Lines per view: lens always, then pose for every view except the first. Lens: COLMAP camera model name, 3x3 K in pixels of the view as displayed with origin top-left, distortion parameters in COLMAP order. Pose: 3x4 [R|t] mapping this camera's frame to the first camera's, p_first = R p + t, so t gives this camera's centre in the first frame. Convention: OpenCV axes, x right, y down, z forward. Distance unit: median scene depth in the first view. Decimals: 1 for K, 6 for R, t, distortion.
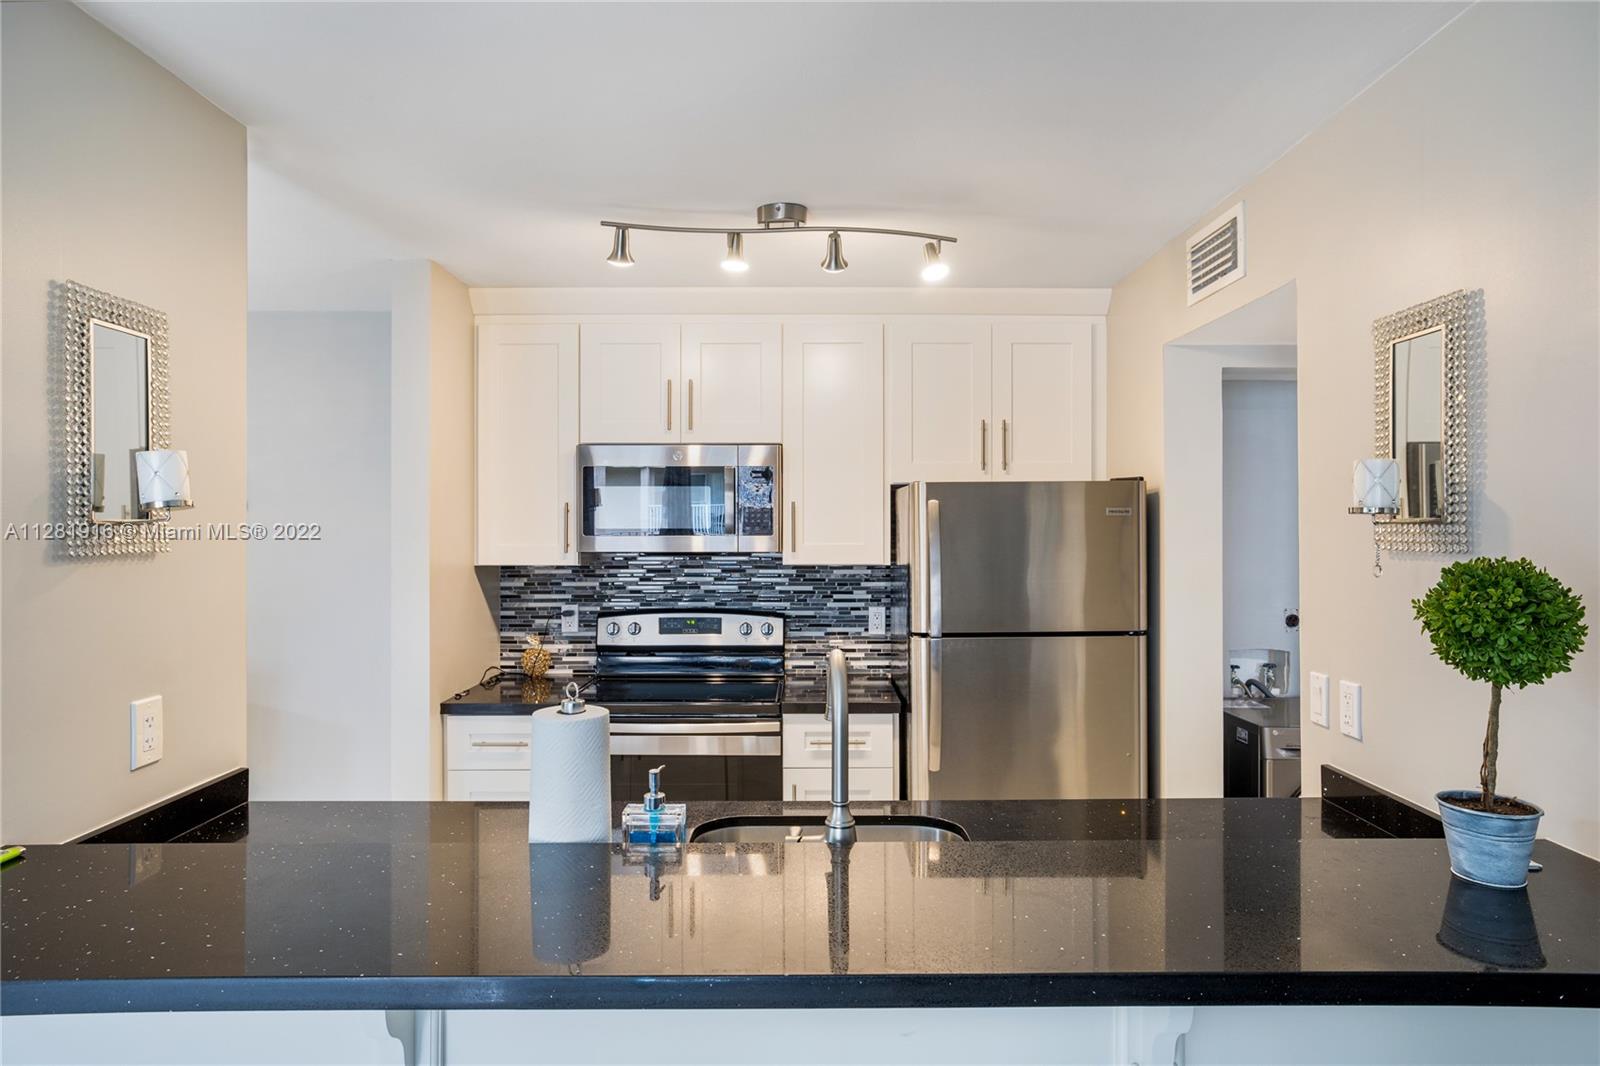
lens RADIAL K [[957.5, 0, 807.4], [0, 957.5, 523.6], [0, 0, 1]] dist [0.003749, 0.001486]
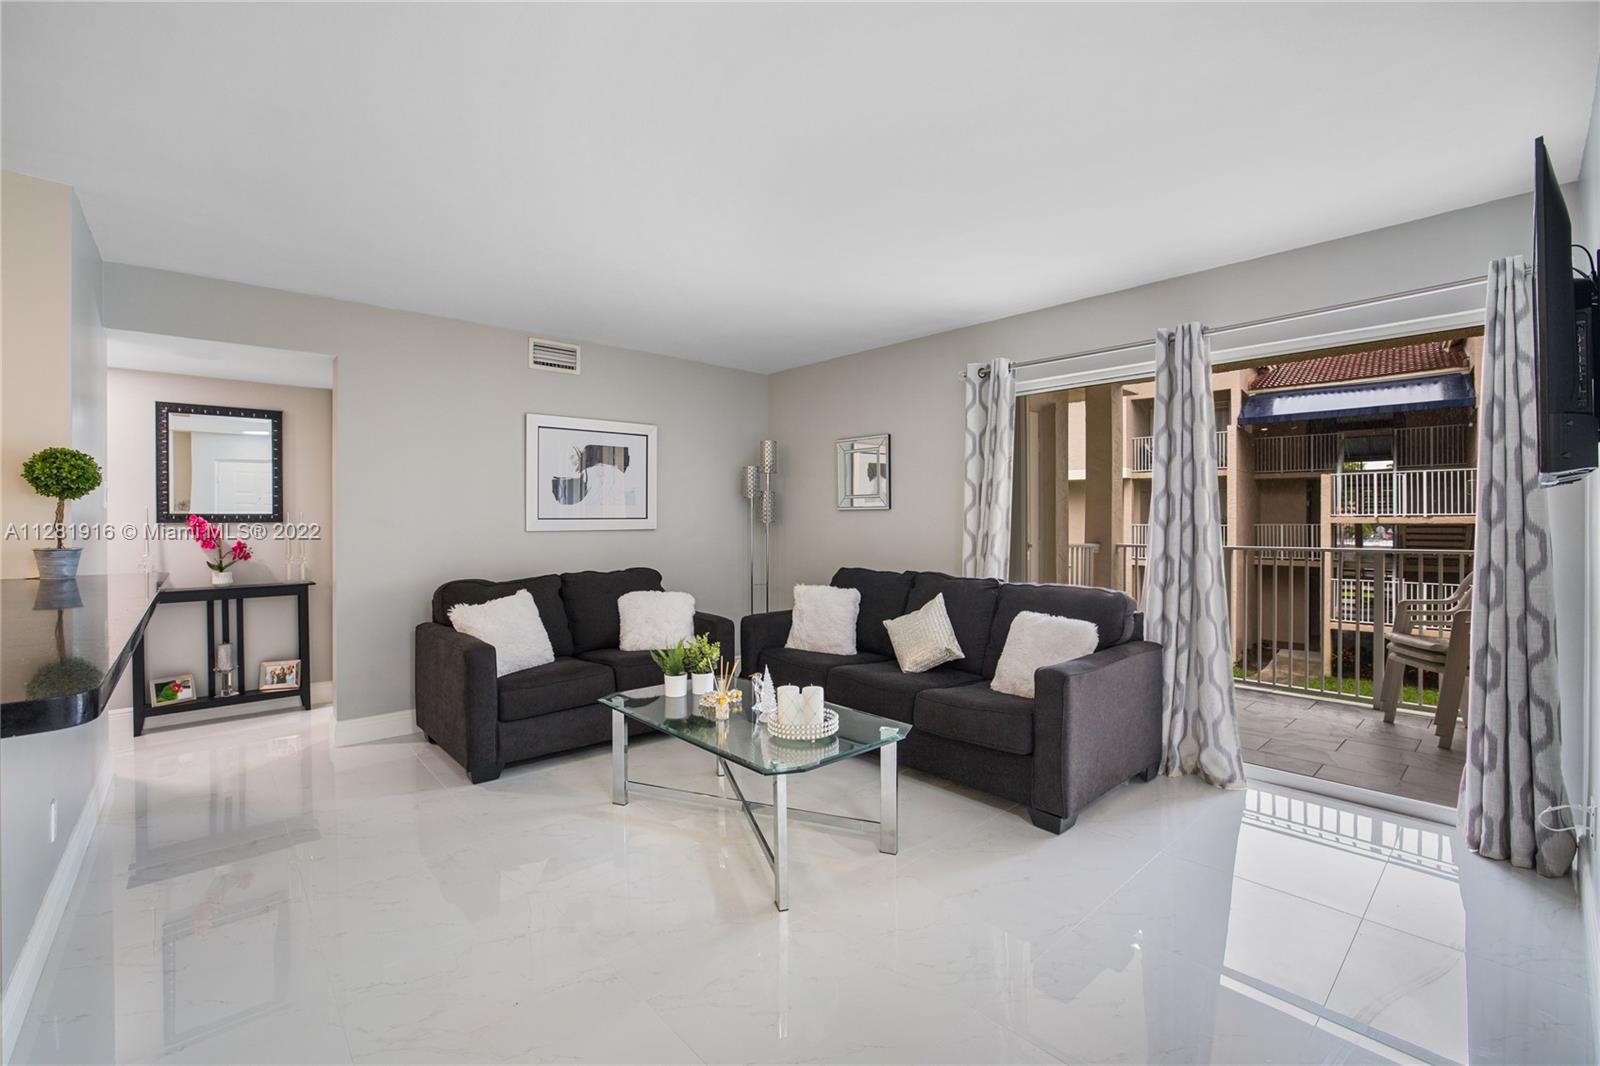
lens RADIAL K [[701.3, 0, 805.0], [0, 701.3, 522.1], [0, 0, 1]] dist [-0.048090, 0.017014]
pose [[-0.692185, 0.002649, 0.721715, -0.617207], [0.005076, 0.999986, 0.001198, 0.082072], [-0.721702, 0.004493, -0.692189, 0.298267]]
